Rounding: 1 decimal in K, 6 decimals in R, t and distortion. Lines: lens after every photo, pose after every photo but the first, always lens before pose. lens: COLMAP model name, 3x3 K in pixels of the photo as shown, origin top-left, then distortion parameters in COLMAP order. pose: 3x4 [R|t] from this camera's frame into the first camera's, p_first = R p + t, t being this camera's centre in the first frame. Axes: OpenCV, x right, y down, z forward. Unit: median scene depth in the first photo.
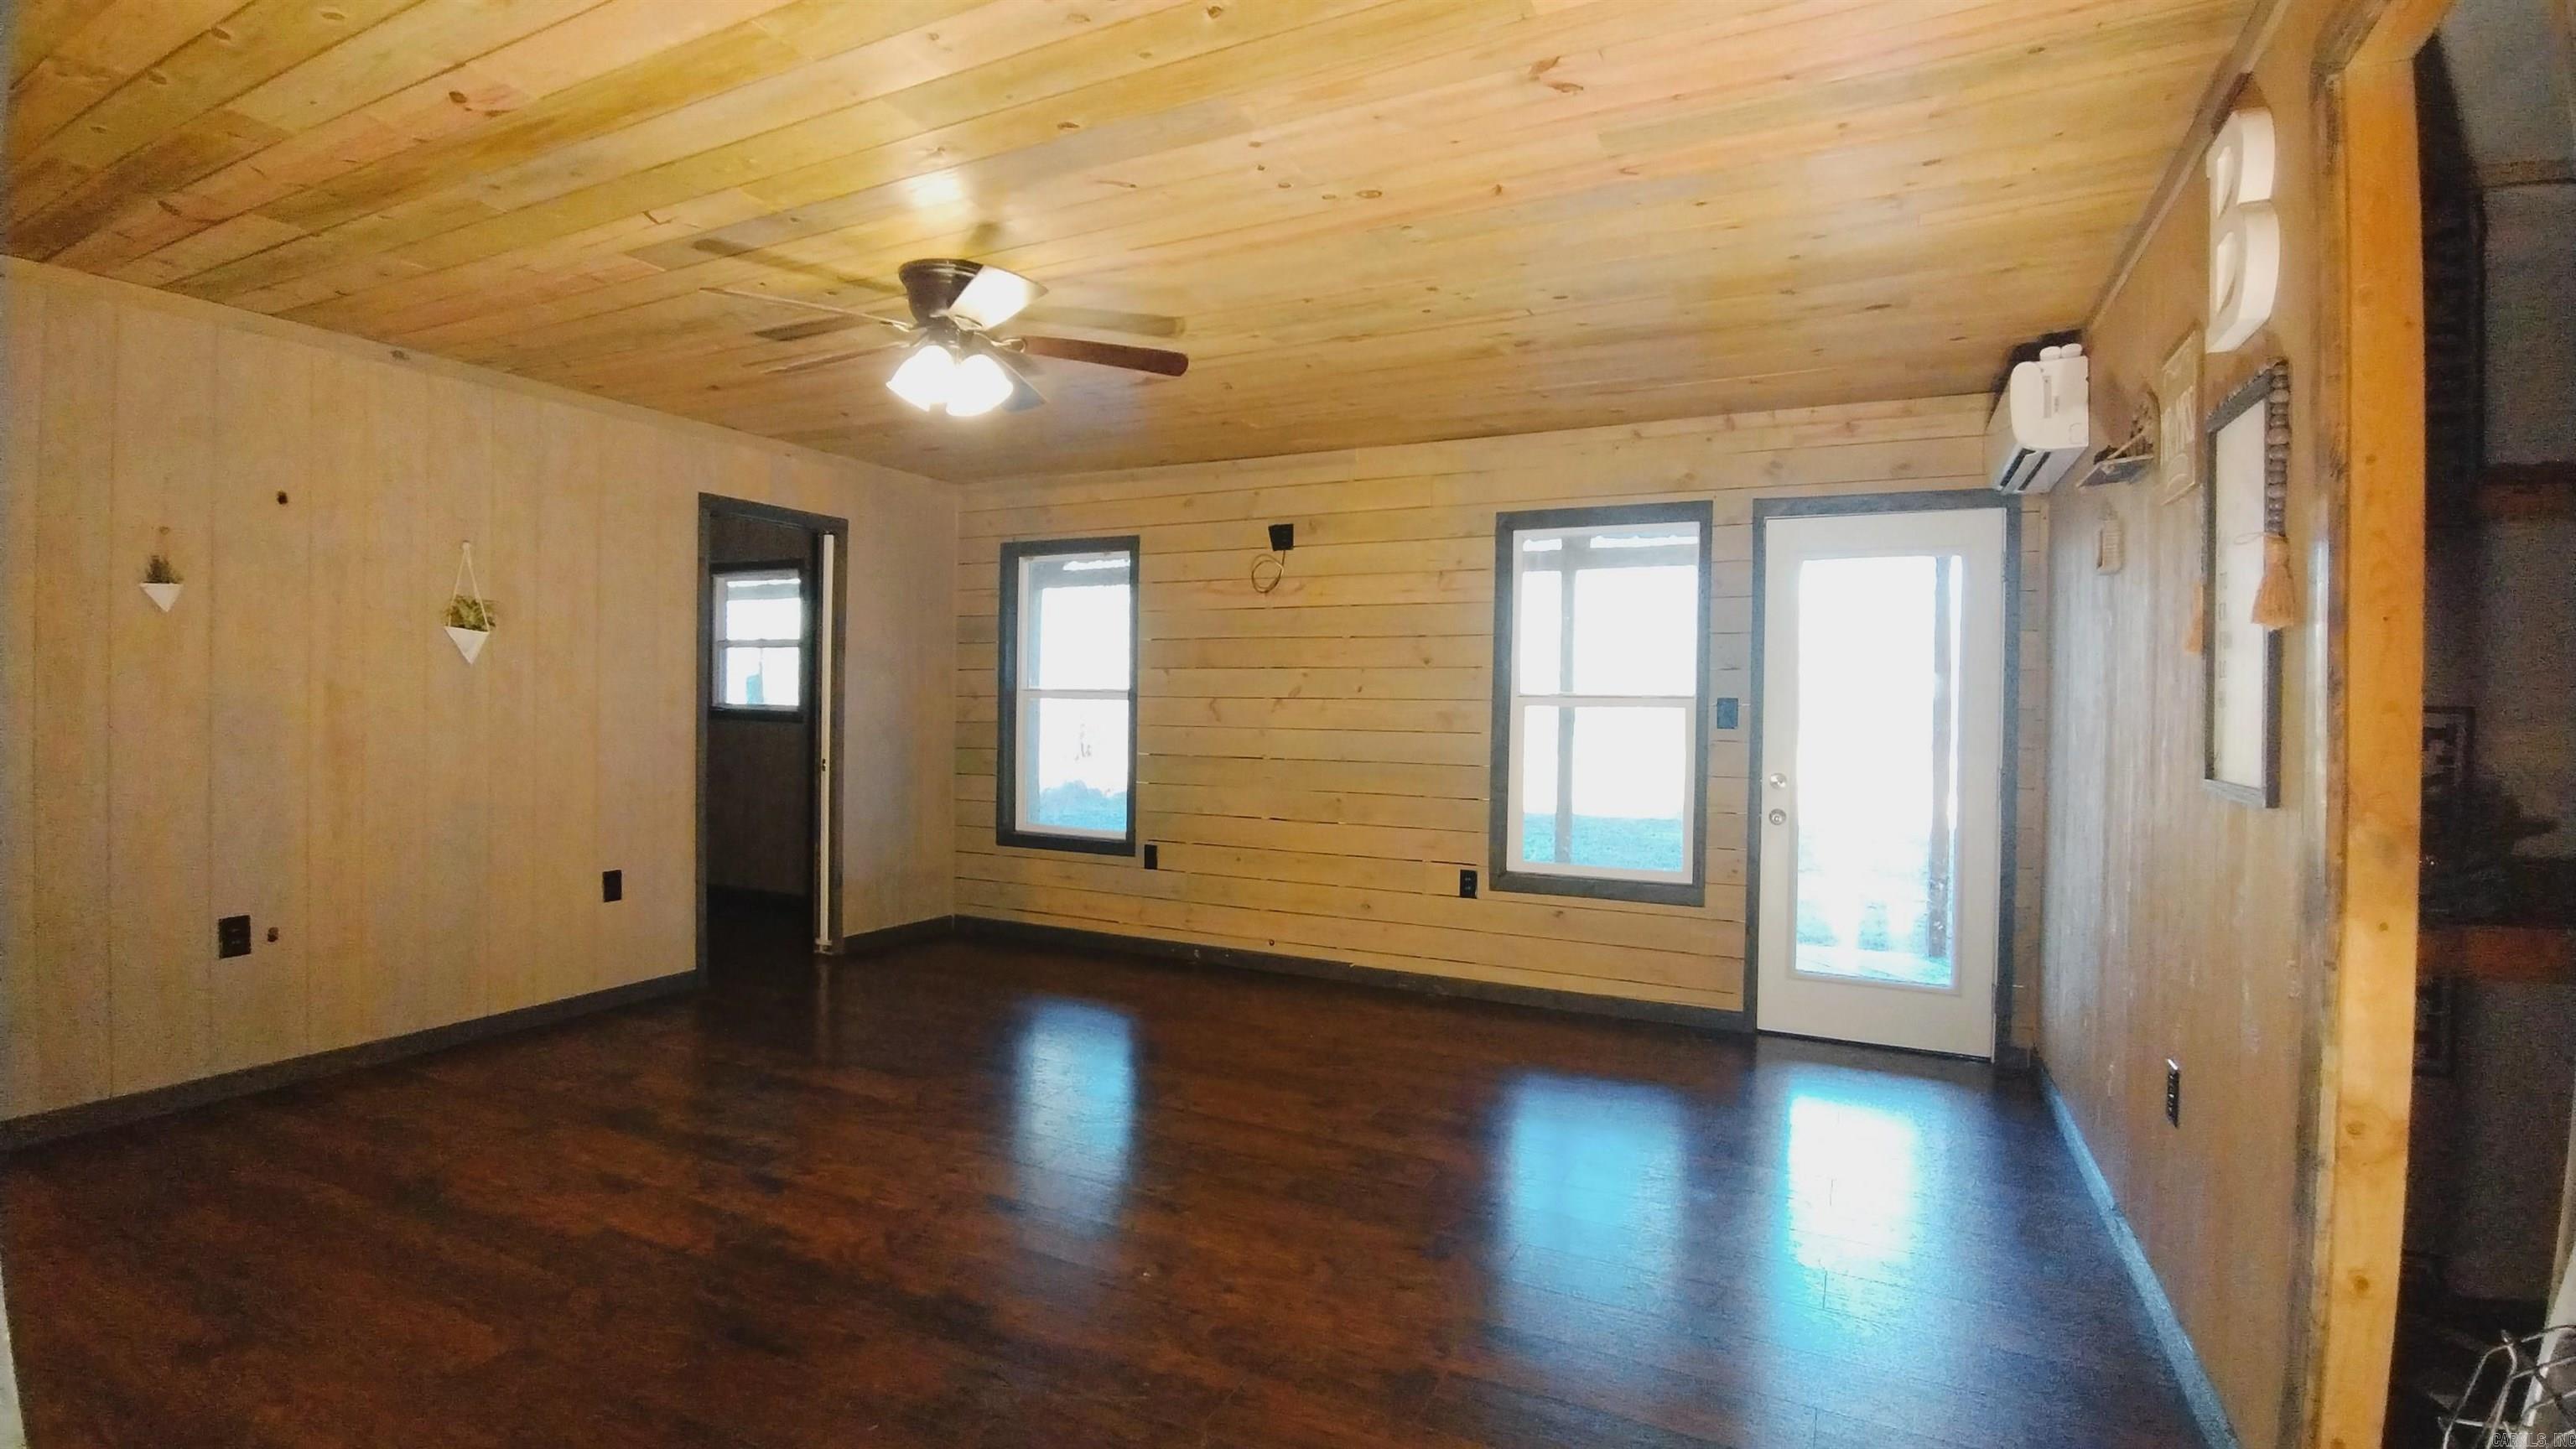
lens RADIAL K [[1175.5, 0, 1282.6], [0, 1175.5, 717.5], [0, 0, 1]] dist [-0.023164, -0.000033]
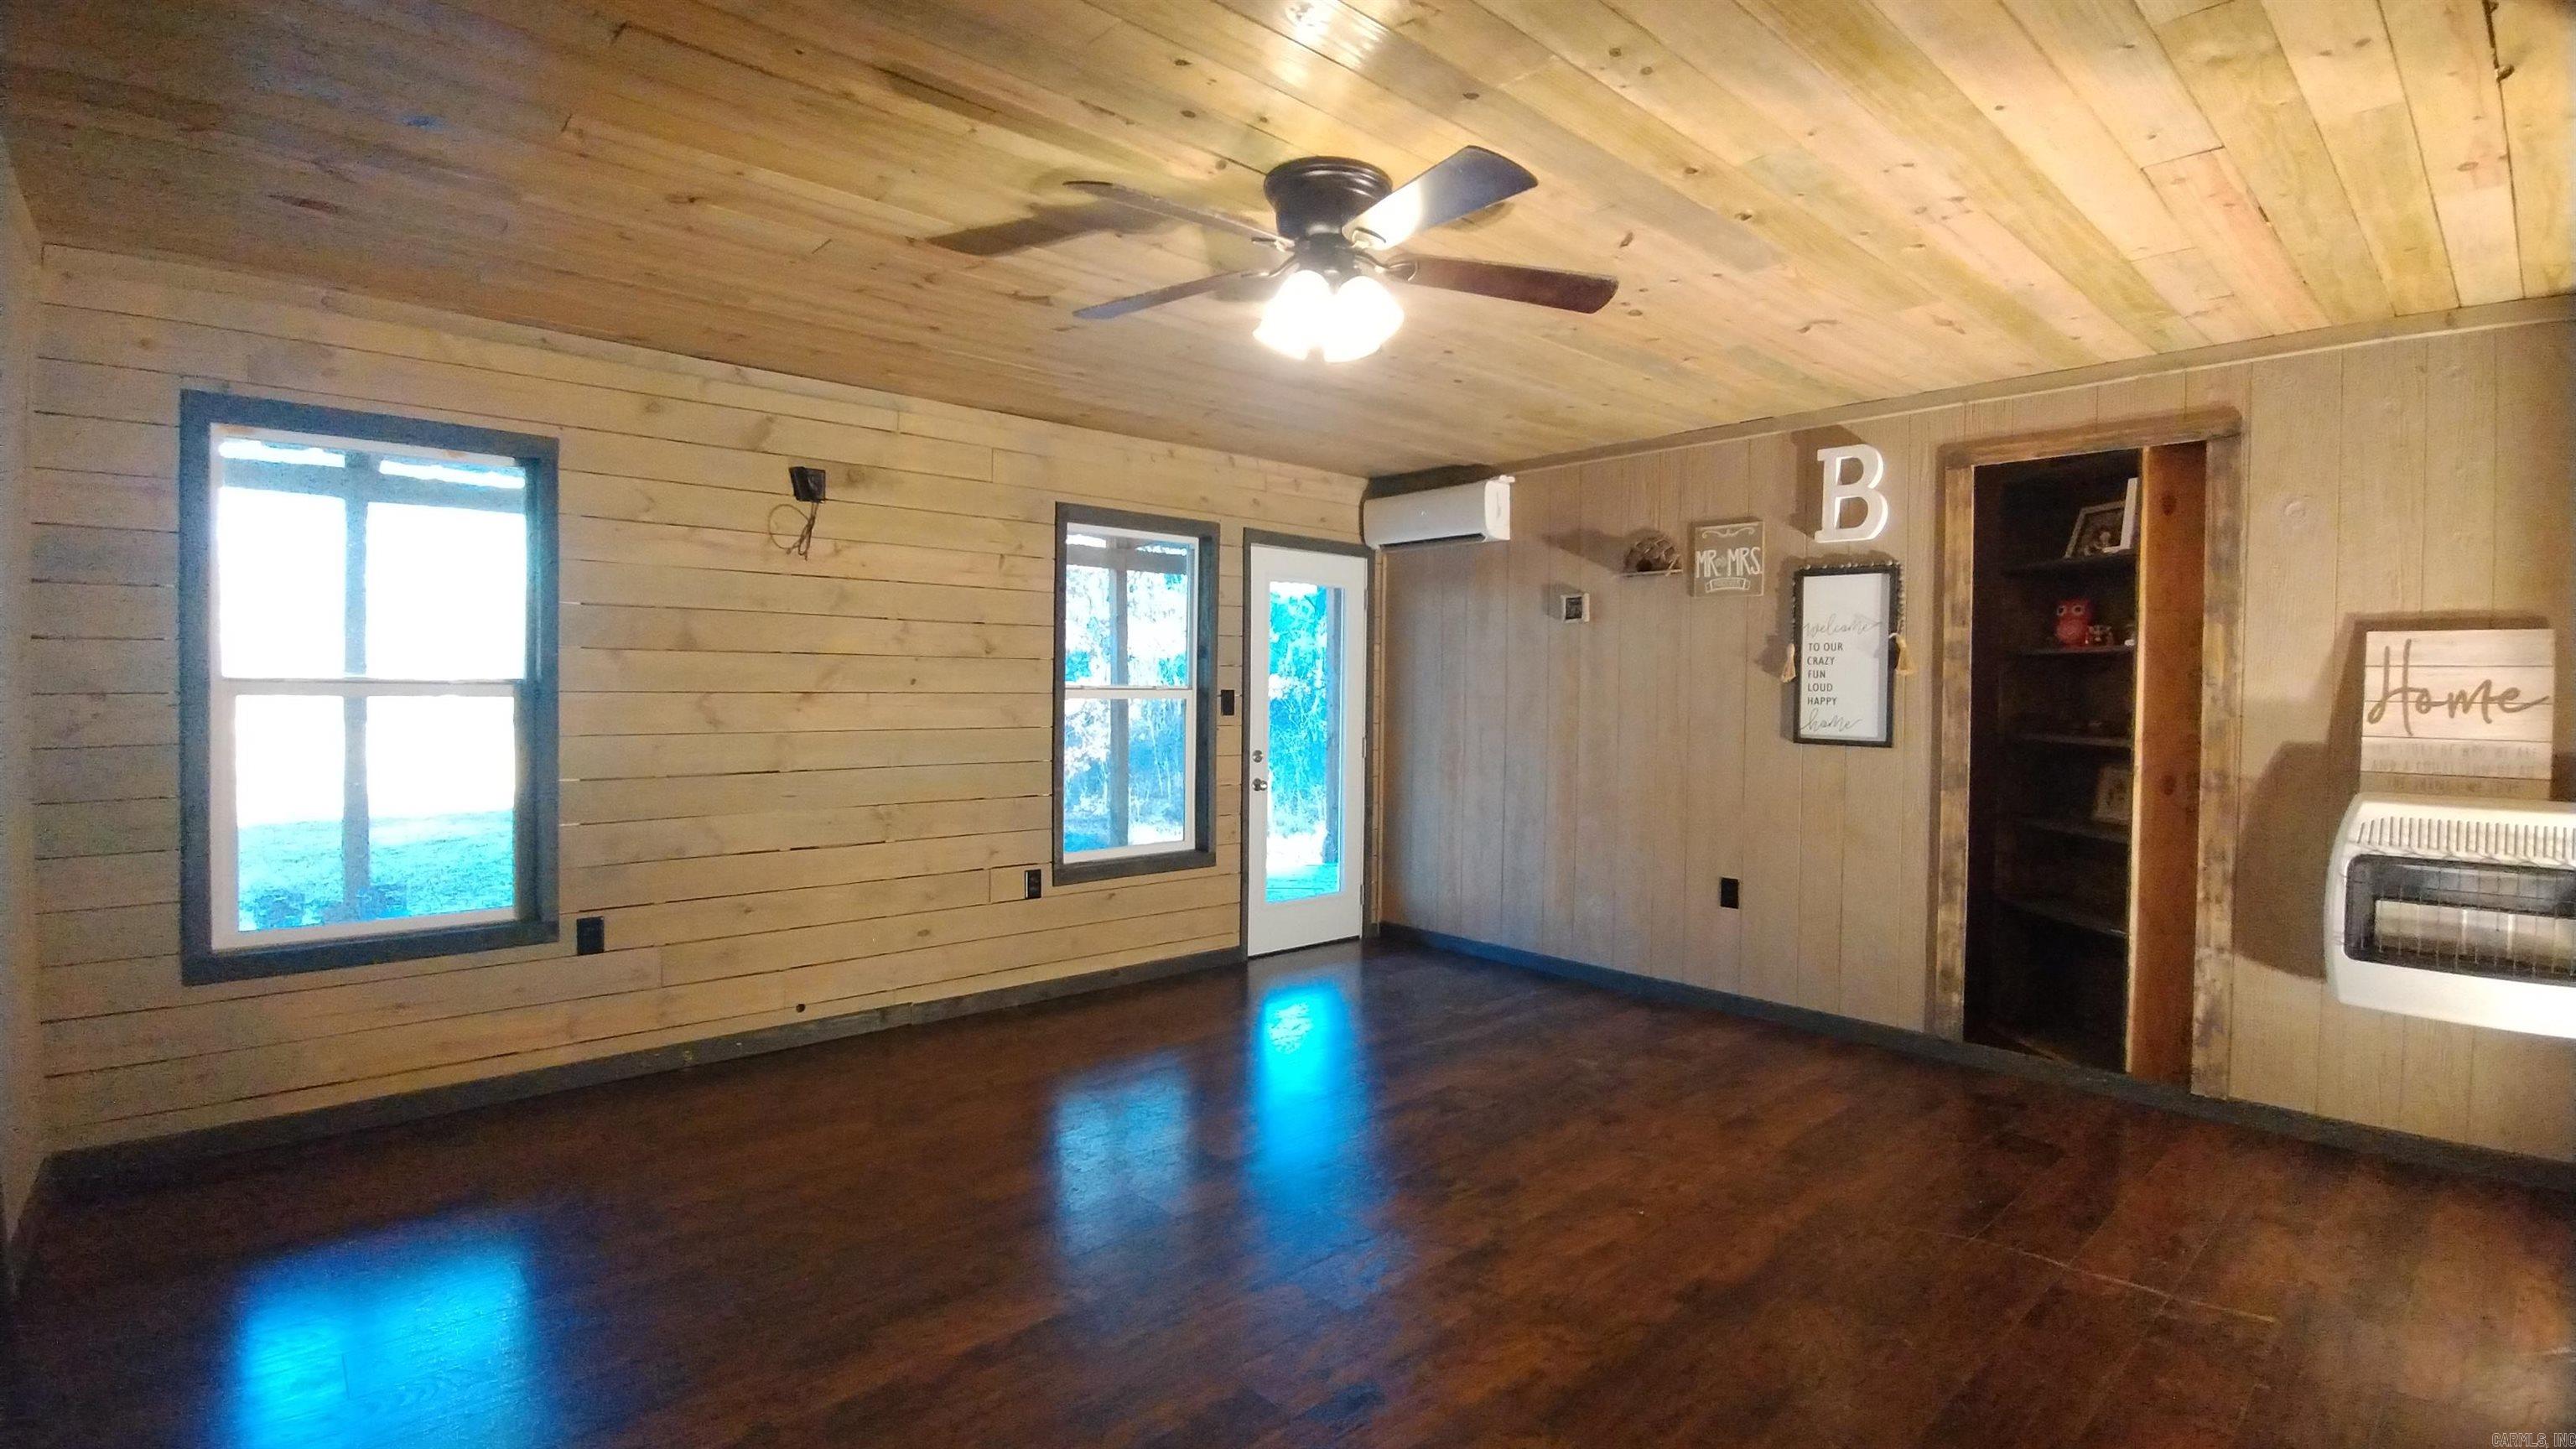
lens RADIAL K [[1175.5, 0, 1285.3], [0, 1175.5, 720.0], [0, 0, 1]] dist [-0.023164, -0.000033]
pose [[0.357265, -0.037962, 0.933231, -0.657317], [0.003274, 0.999218, 0.039393, -0.029993], [-0.933997, -0.011018, 0.357110, 0.463441]]
